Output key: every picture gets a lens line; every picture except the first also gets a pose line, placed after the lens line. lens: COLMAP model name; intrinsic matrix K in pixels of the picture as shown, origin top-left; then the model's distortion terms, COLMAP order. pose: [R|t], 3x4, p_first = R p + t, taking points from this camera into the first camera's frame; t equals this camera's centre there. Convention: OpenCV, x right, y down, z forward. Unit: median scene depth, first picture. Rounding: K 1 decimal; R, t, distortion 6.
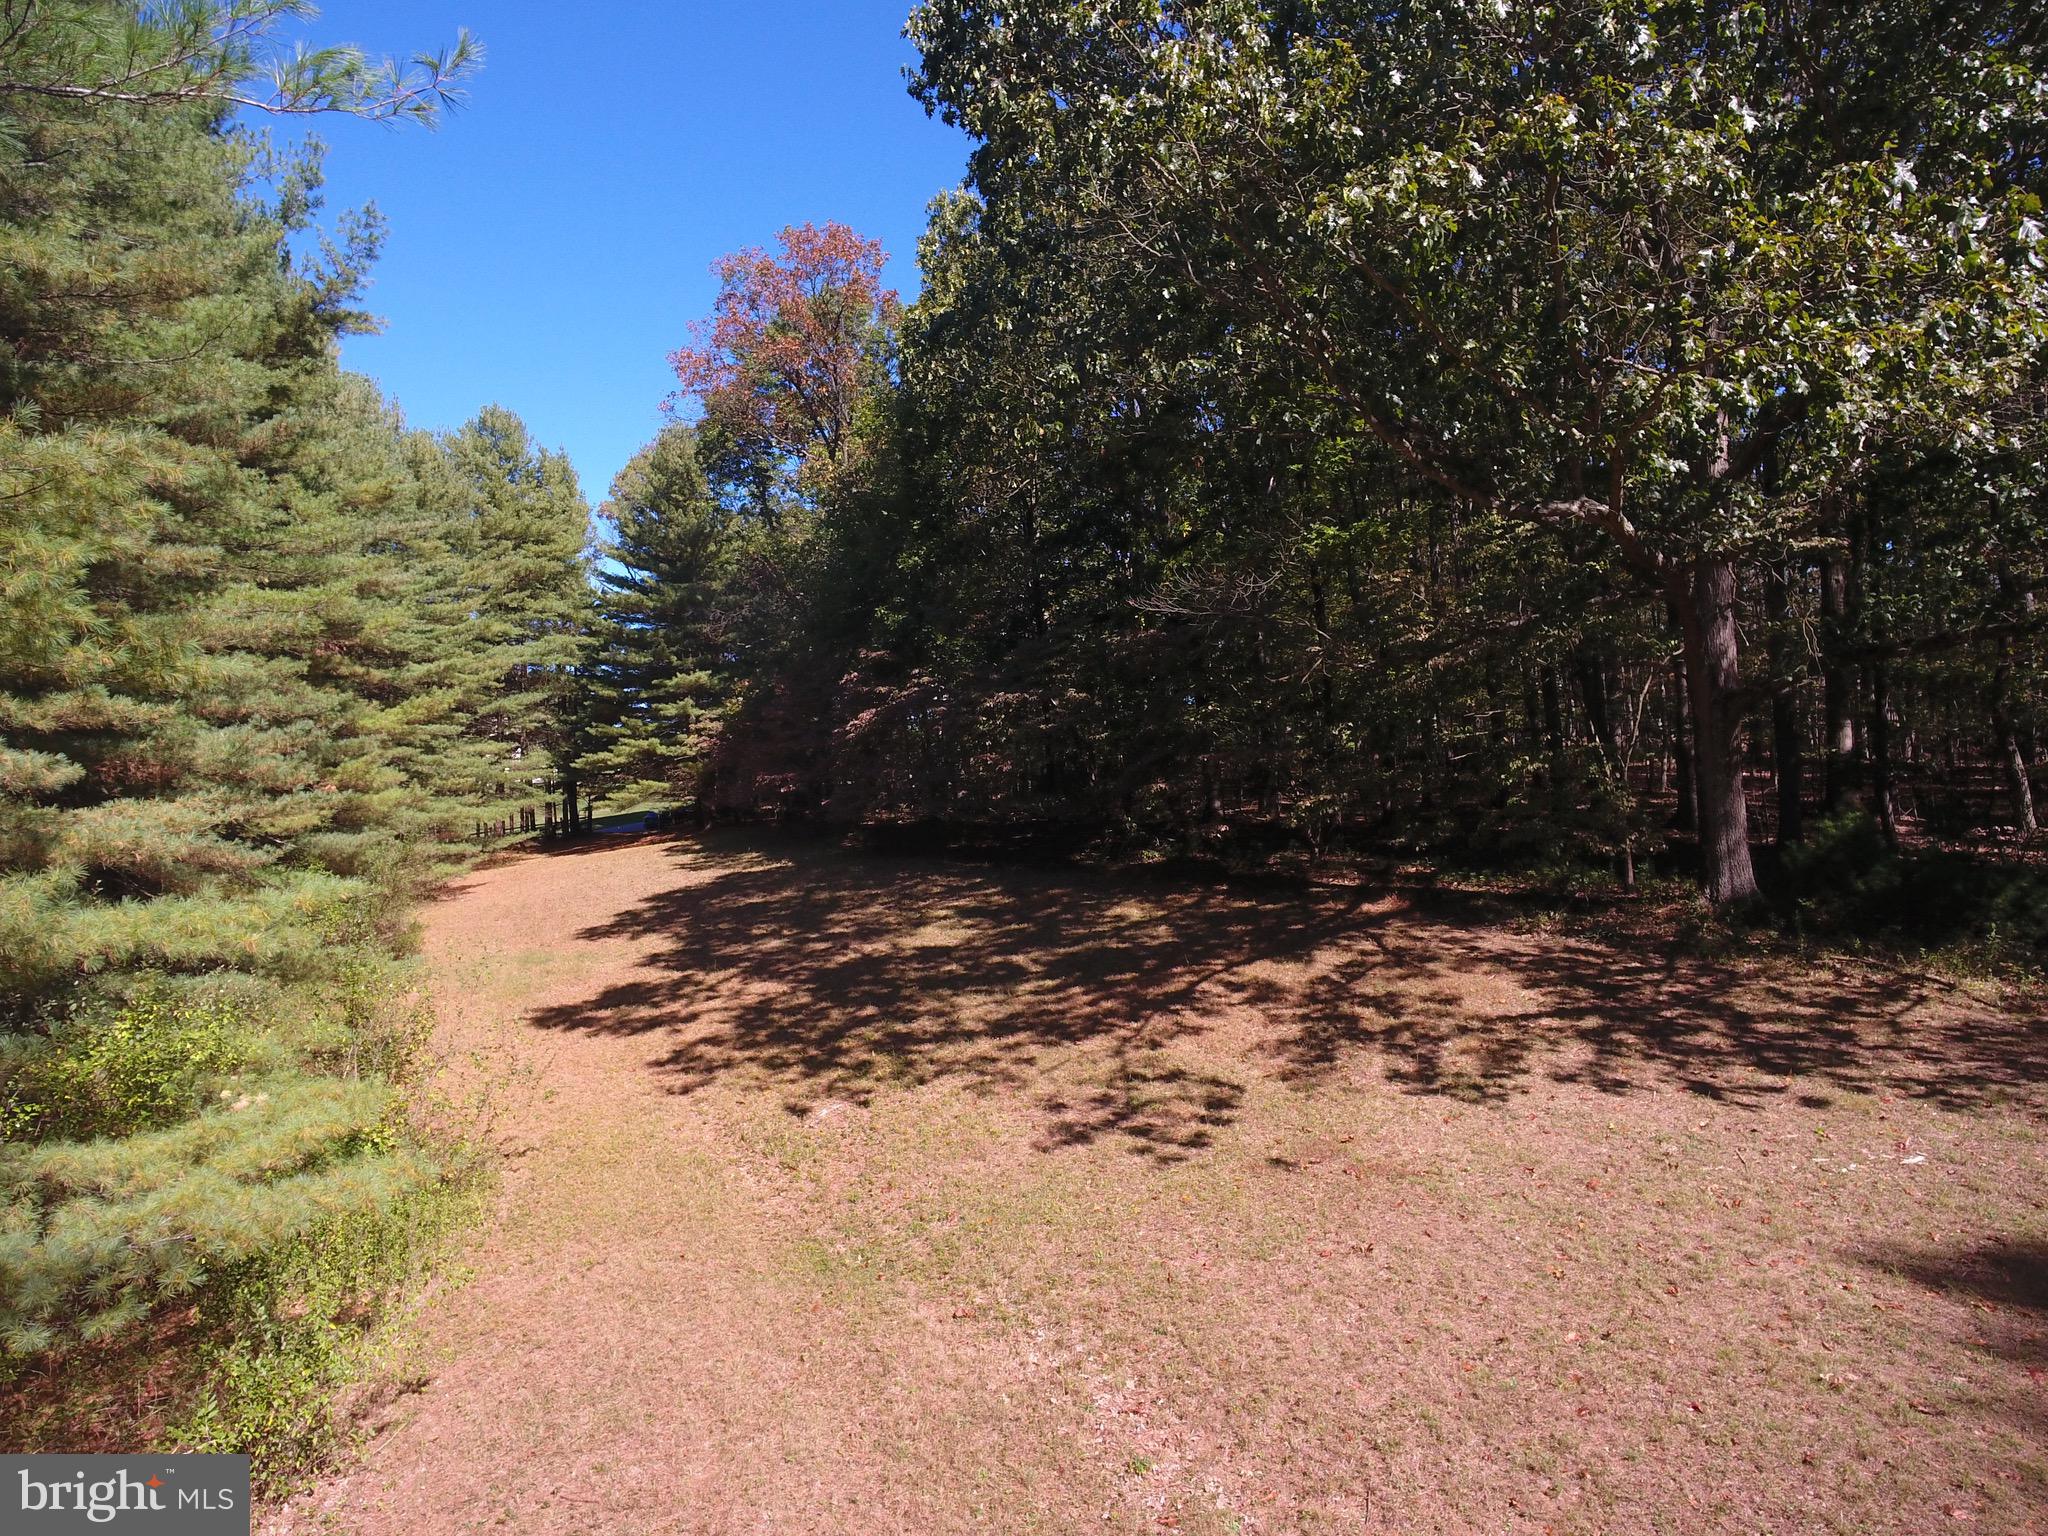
lens RADIAL K [[1193.4, 0, 1031.4], [0, 1193.4, 771.7], [0, 0, 1]] dist [-0.006157, -0.002879]
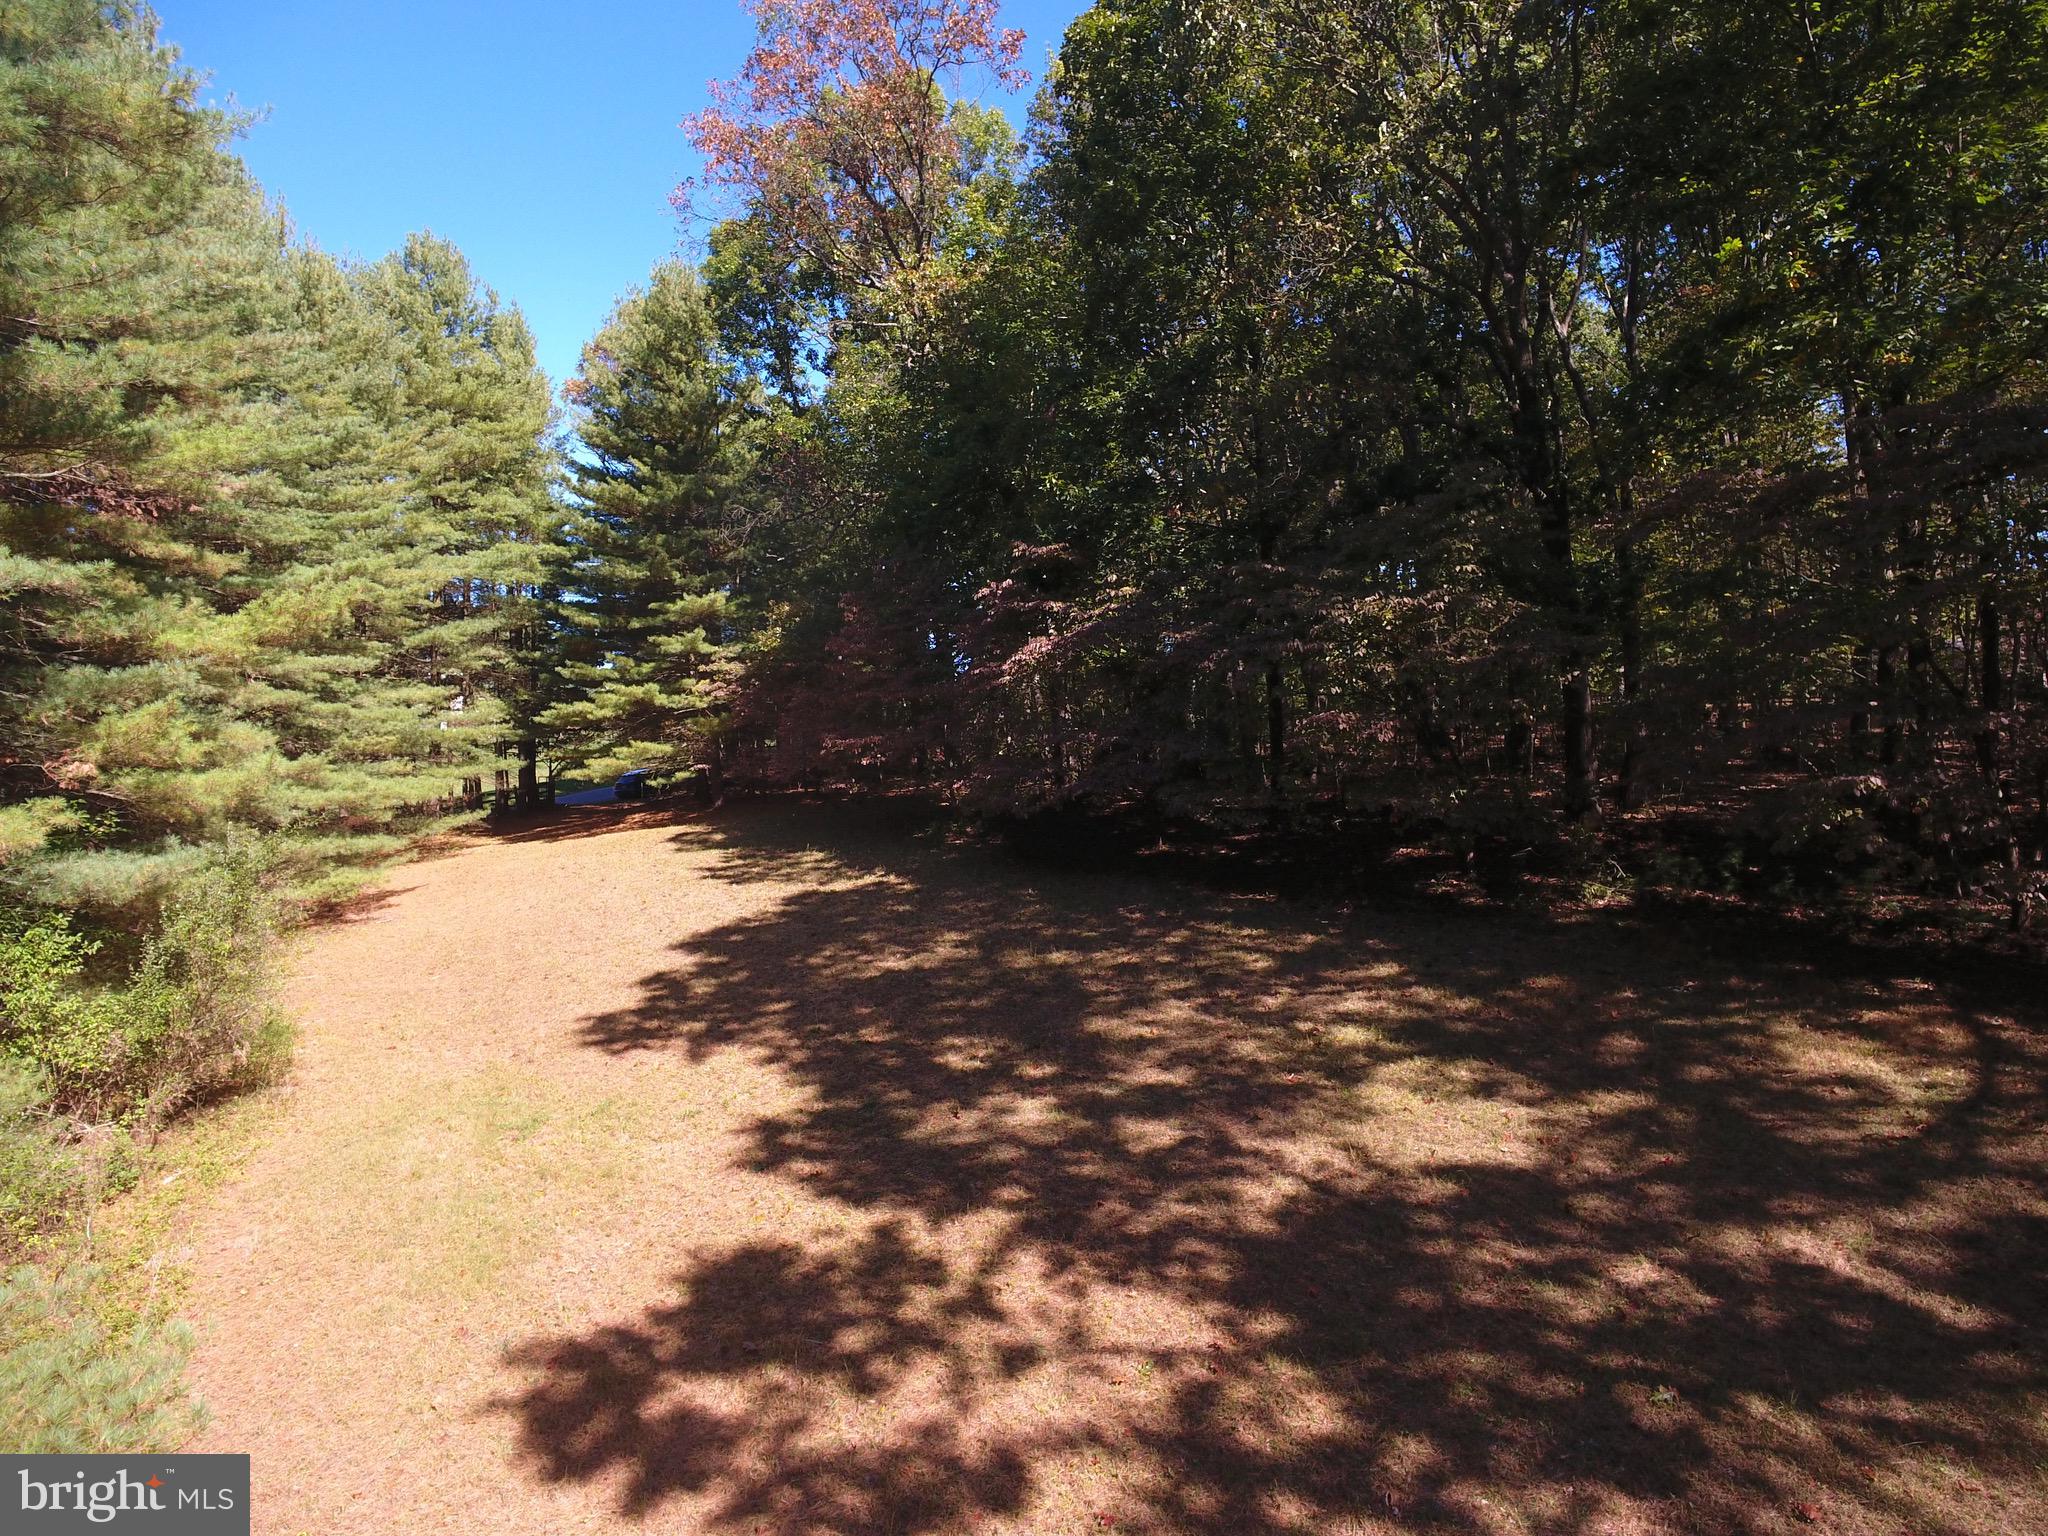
lens RADIAL K [[1193.4, 0, 1025.4], [0, 1193.4, 765.1], [0, 0, 1]] dist [-0.006157, -0.002879]
pose [[0.999123, 0.009650, 0.040744, -0.115624], [-0.010913, 0.999464, 0.030877, -0.003228], [-0.040425, -0.031294, 0.998692, 0.259500]]
